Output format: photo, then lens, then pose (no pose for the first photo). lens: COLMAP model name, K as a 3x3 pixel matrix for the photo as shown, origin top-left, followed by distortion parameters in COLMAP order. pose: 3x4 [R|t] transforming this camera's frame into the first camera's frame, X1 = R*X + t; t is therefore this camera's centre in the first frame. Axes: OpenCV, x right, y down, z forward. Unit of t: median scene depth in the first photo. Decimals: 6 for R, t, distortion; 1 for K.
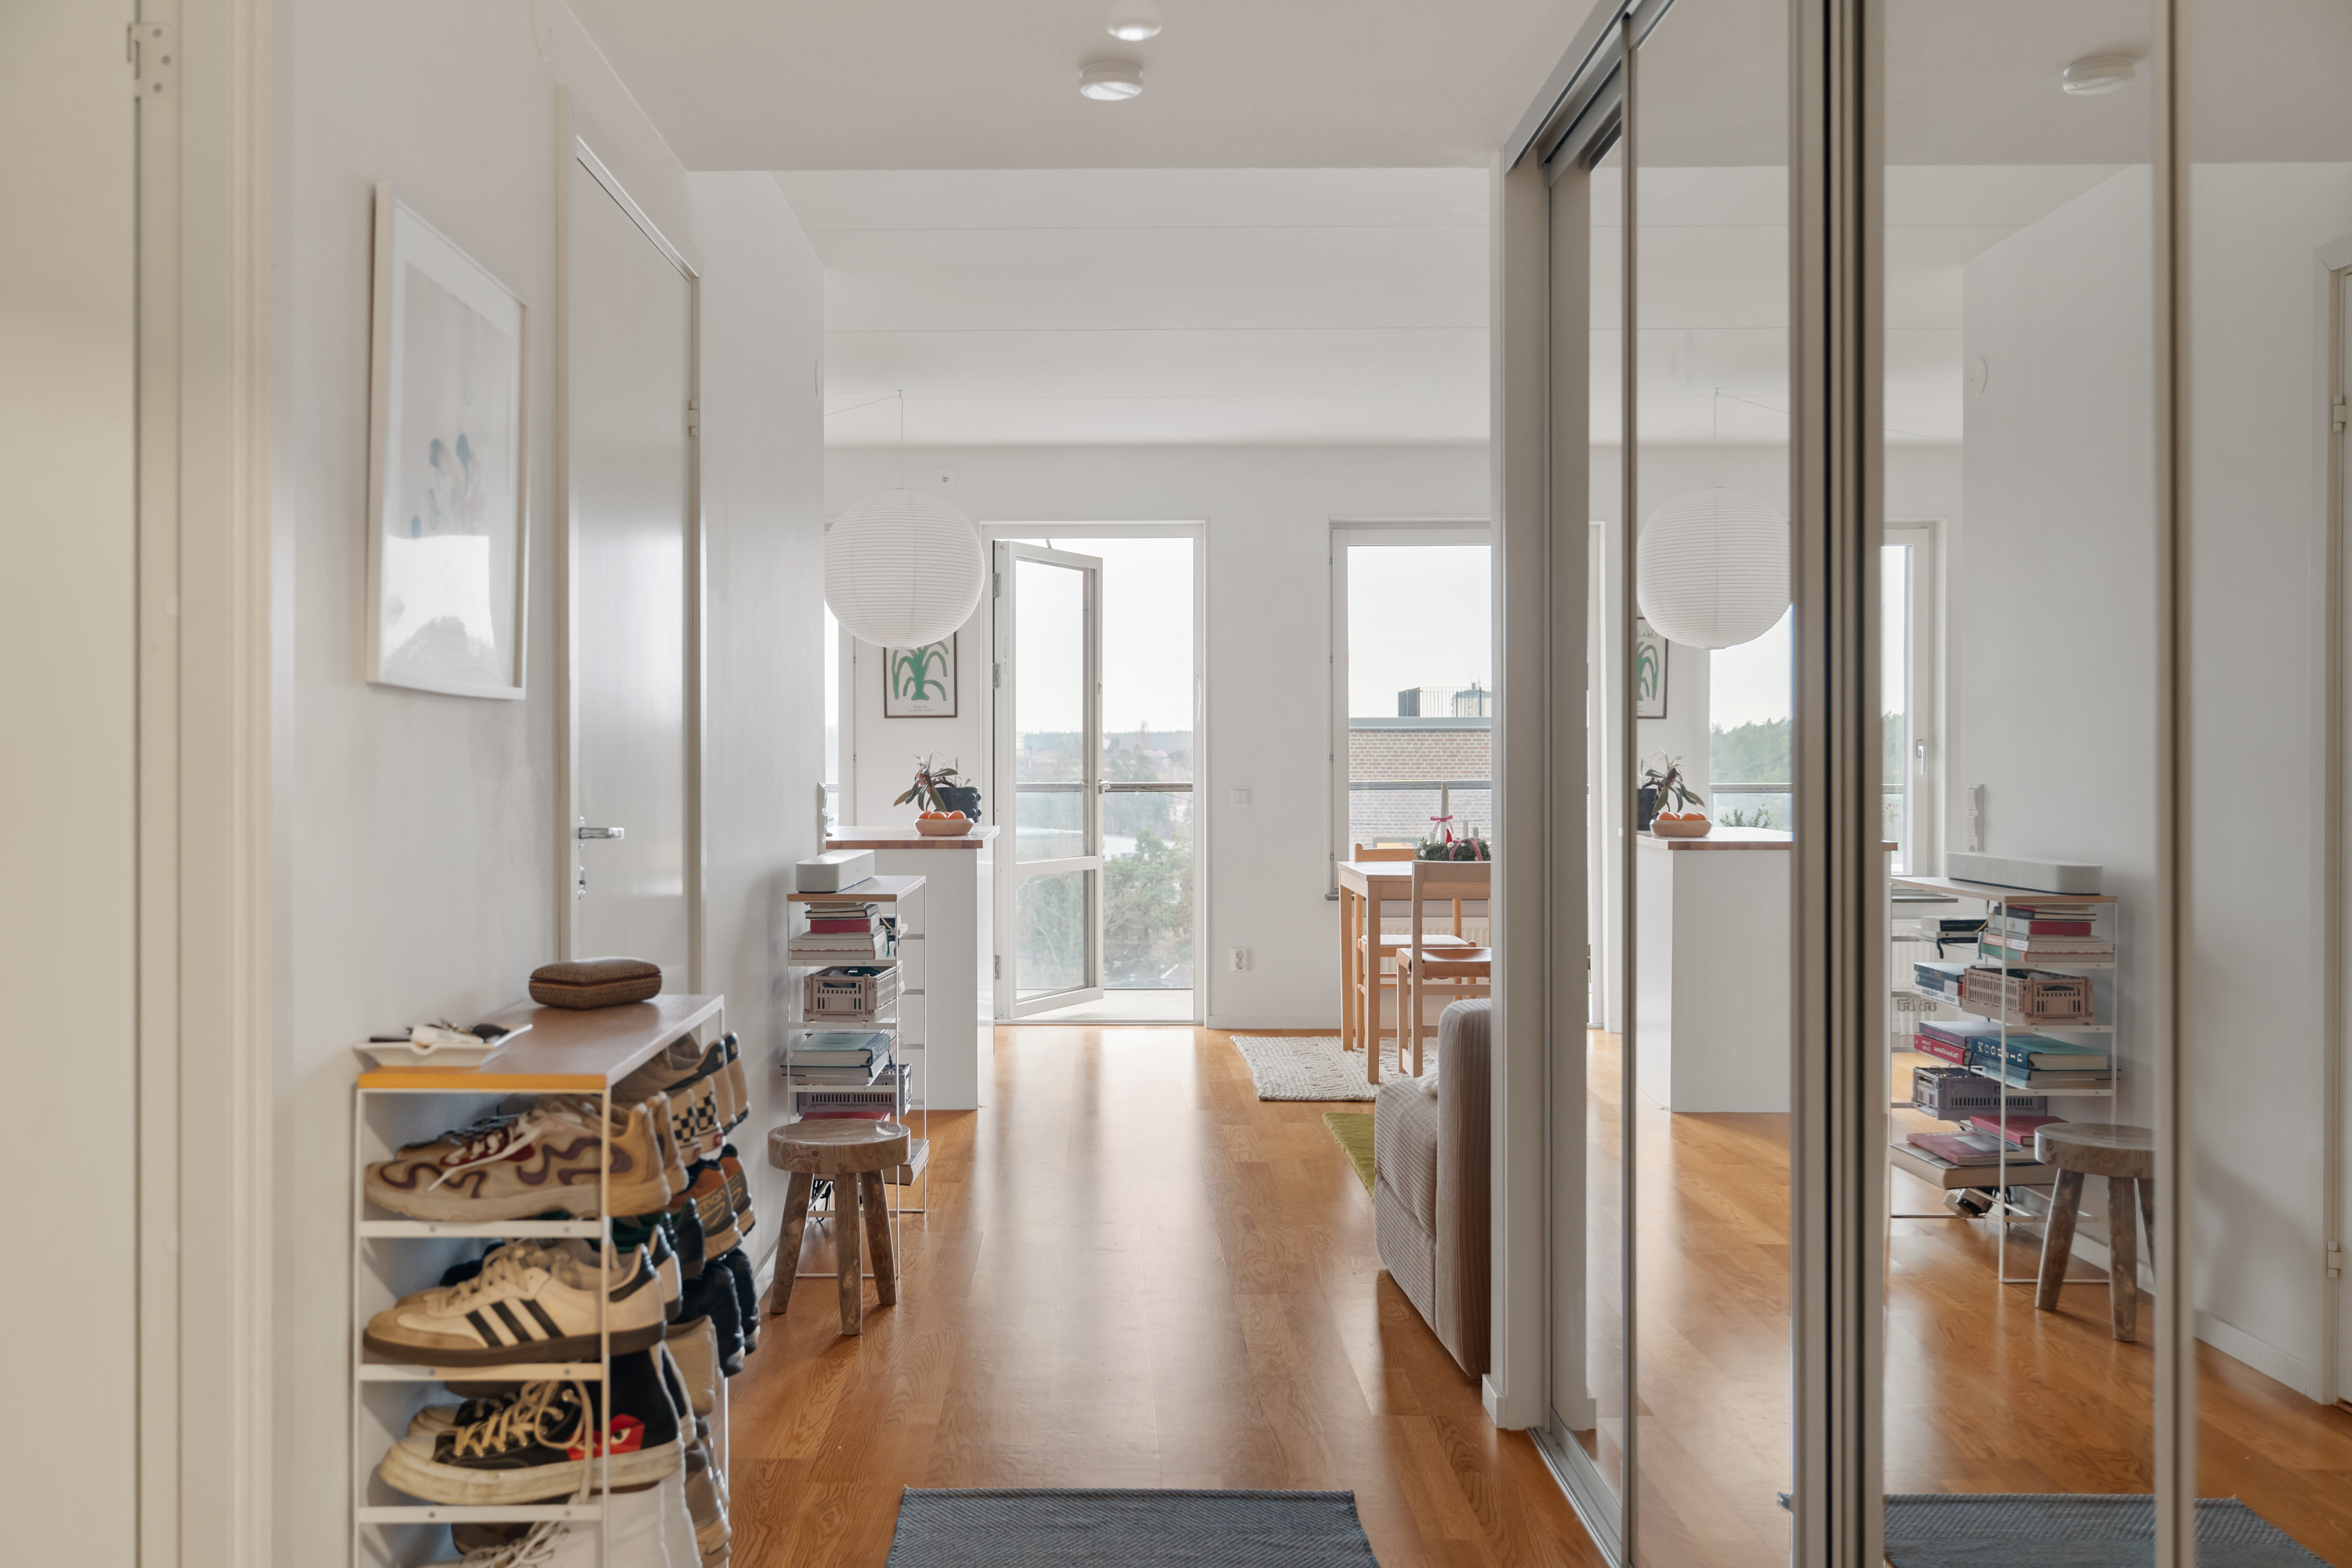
lens RADIAL K [[2086.7, 0, 1160.1], [0, 2086.7, 766.2], [0, 0, 1]] dist [-0.006685, -0.000131]
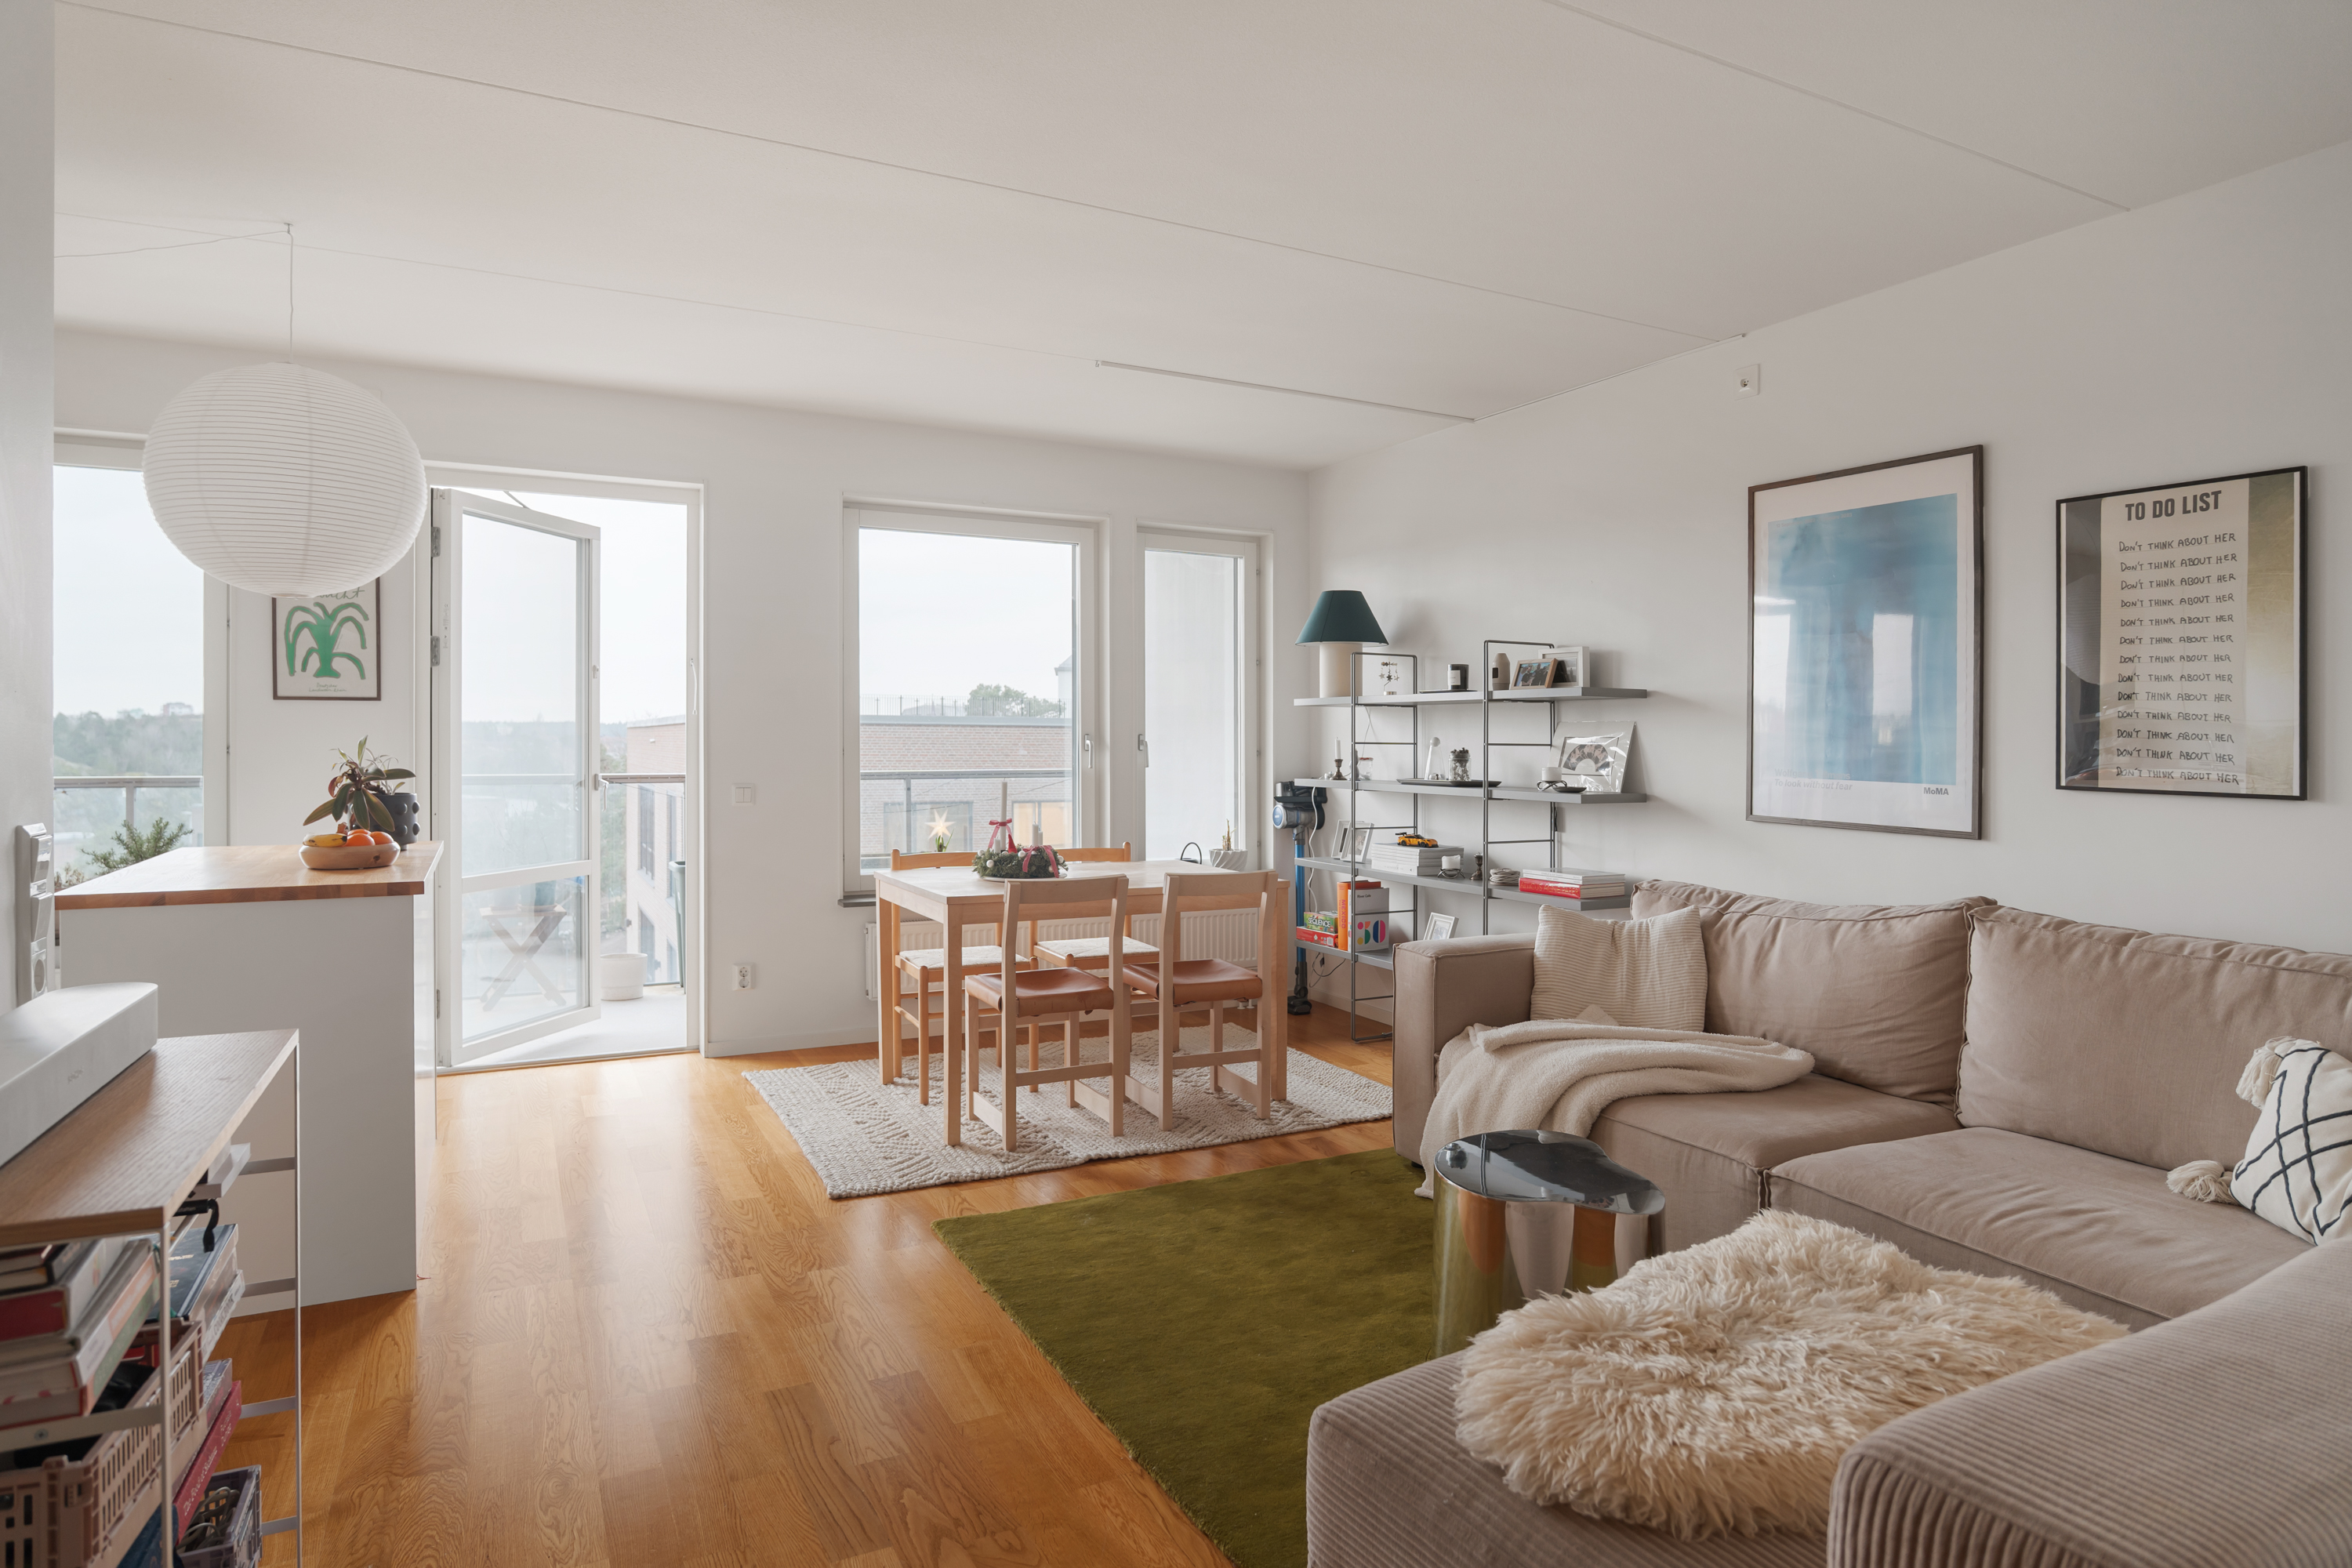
lens RADIAL K [[1343.2, 0, 1186.6], [0, 1343.2, 761.6], [0, 0, 1]] dist [-0.017519, -0.001497]
pose [[0.902650, 0.001511, 0.430372, -0.038296], [-0.005986, 0.999941, 0.009044, -0.006348], [-0.430333, -0.010740, 0.902606, 0.402922]]
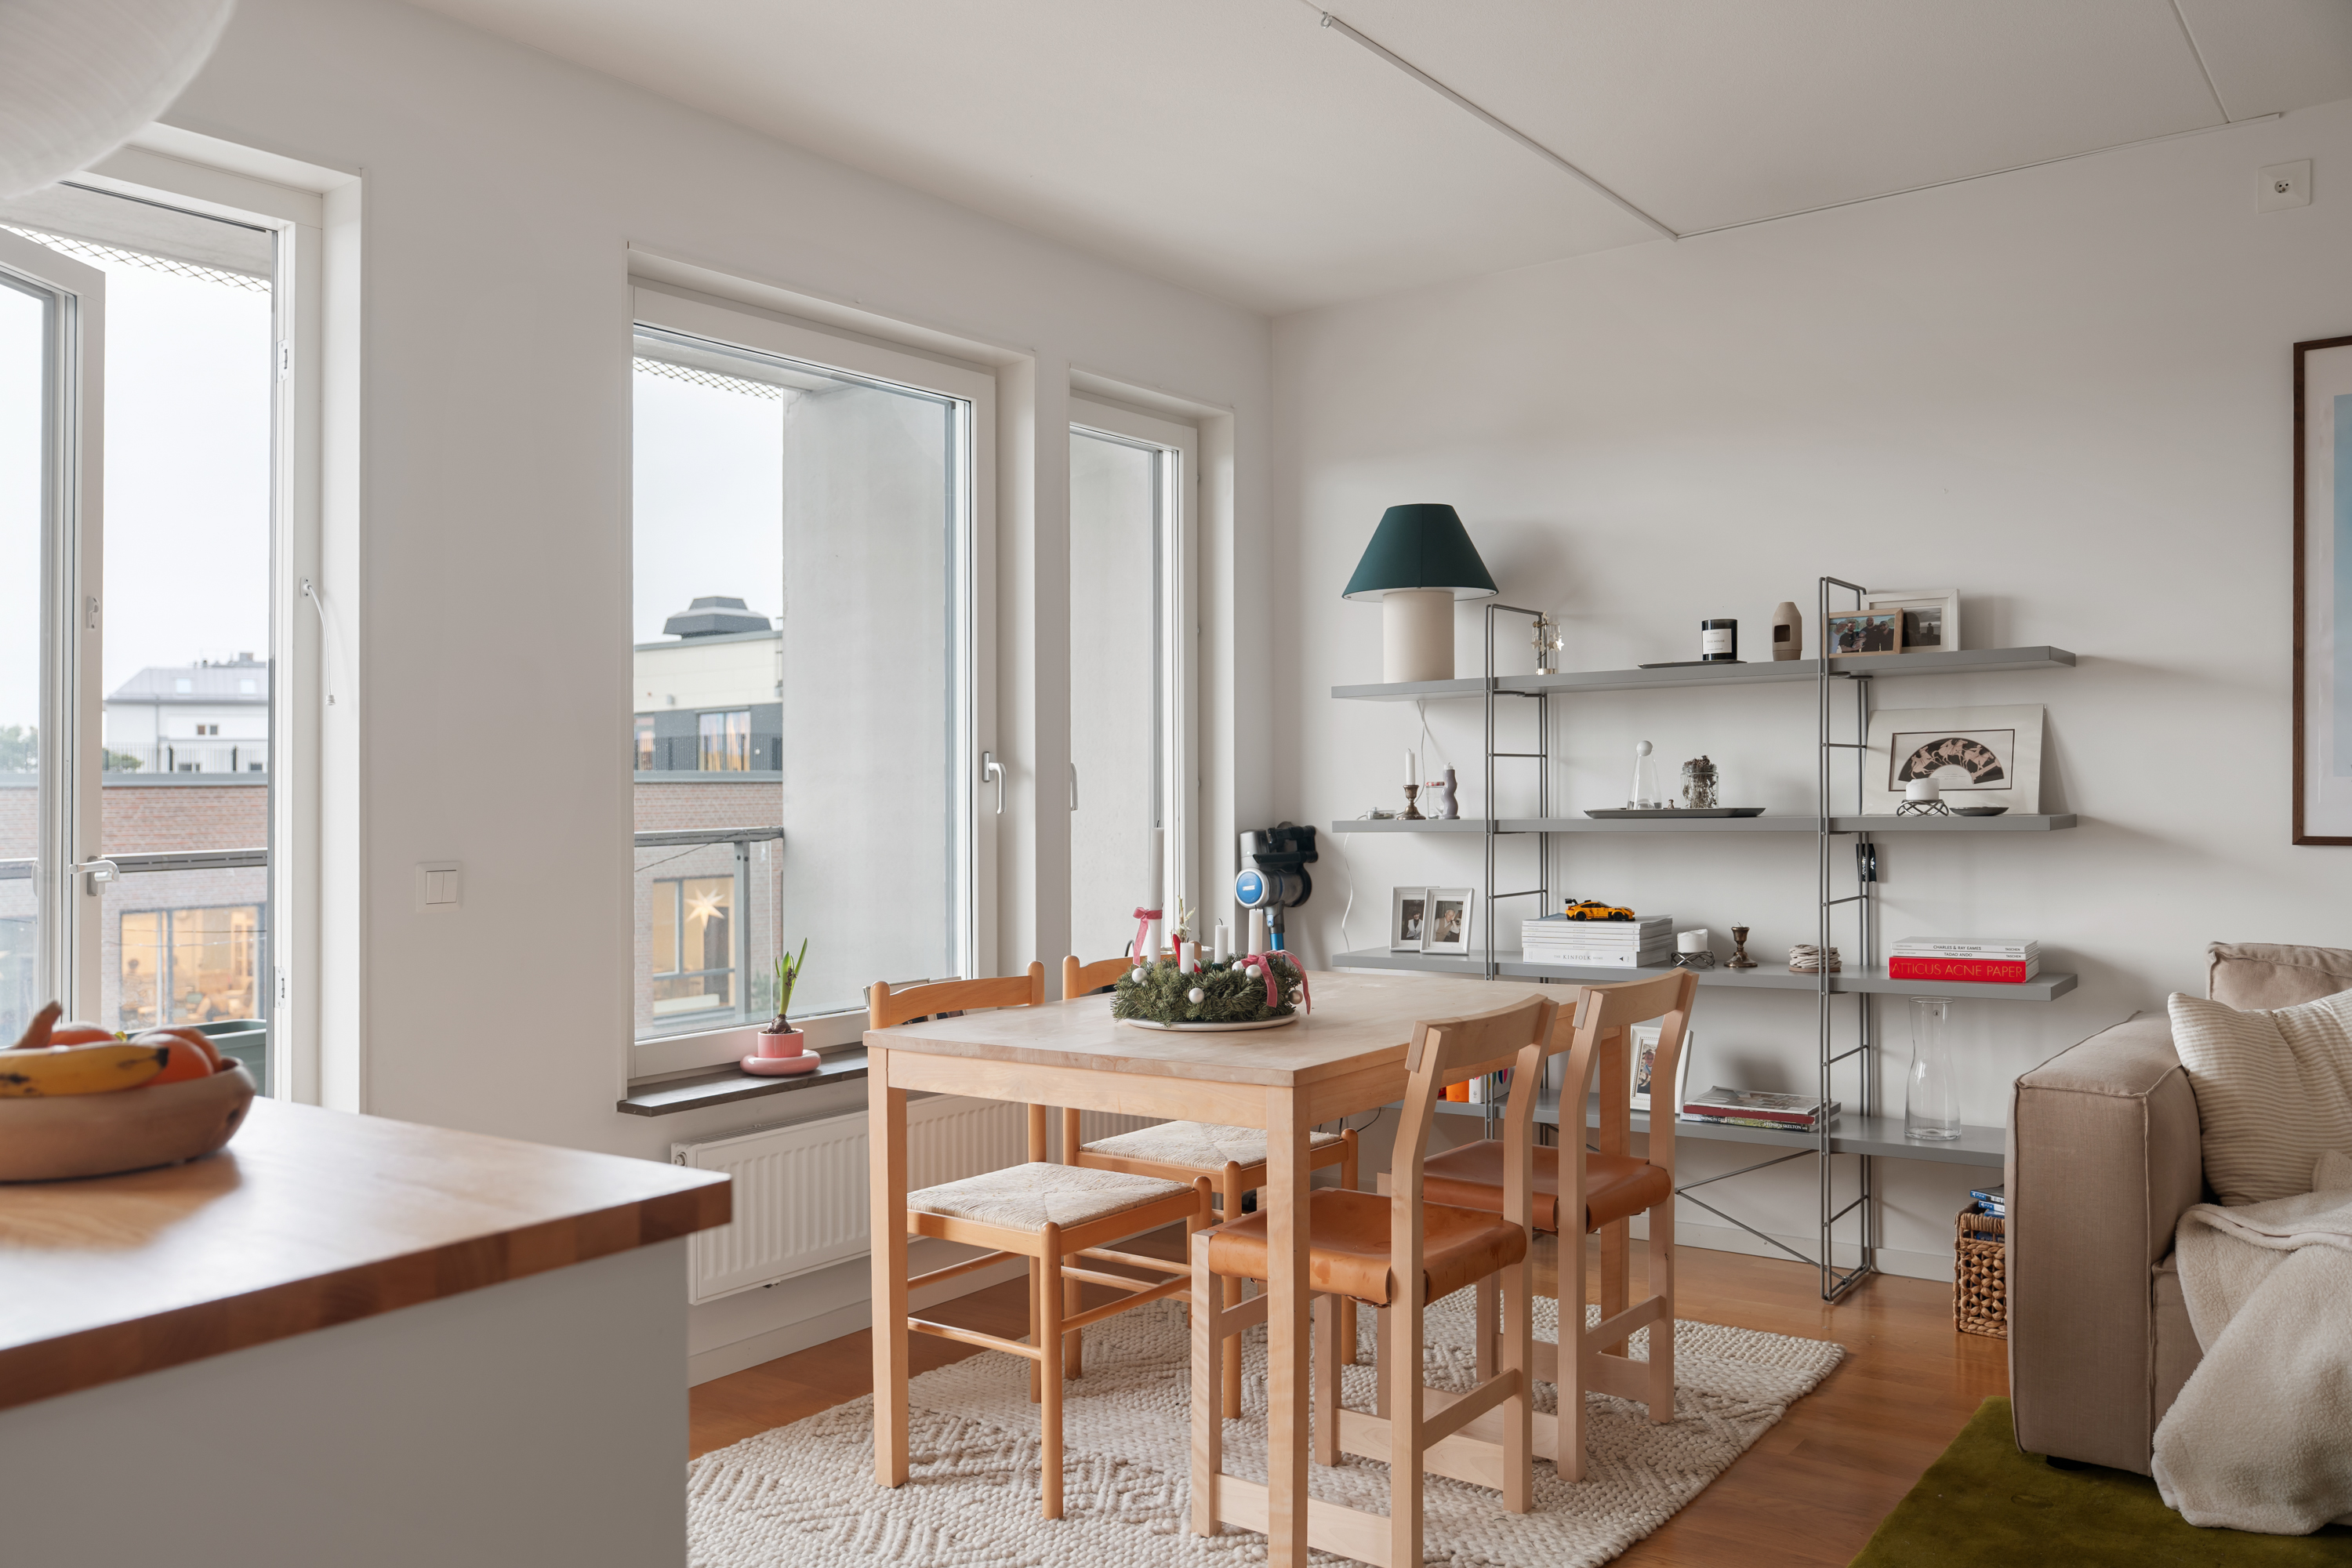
lens RADIAL K [[1874.0, 0, 1179.4], [0, 1874.0, 772.1], [0, 0, 1]] dist [0.008524, 0.011063]
pose [[0.614865, -0.005797, 0.788611, -0.162127], [0.025663, 0.999590, -0.012661, -0.000816], [-0.788214, 0.028023, 0.614762, 0.674632]]
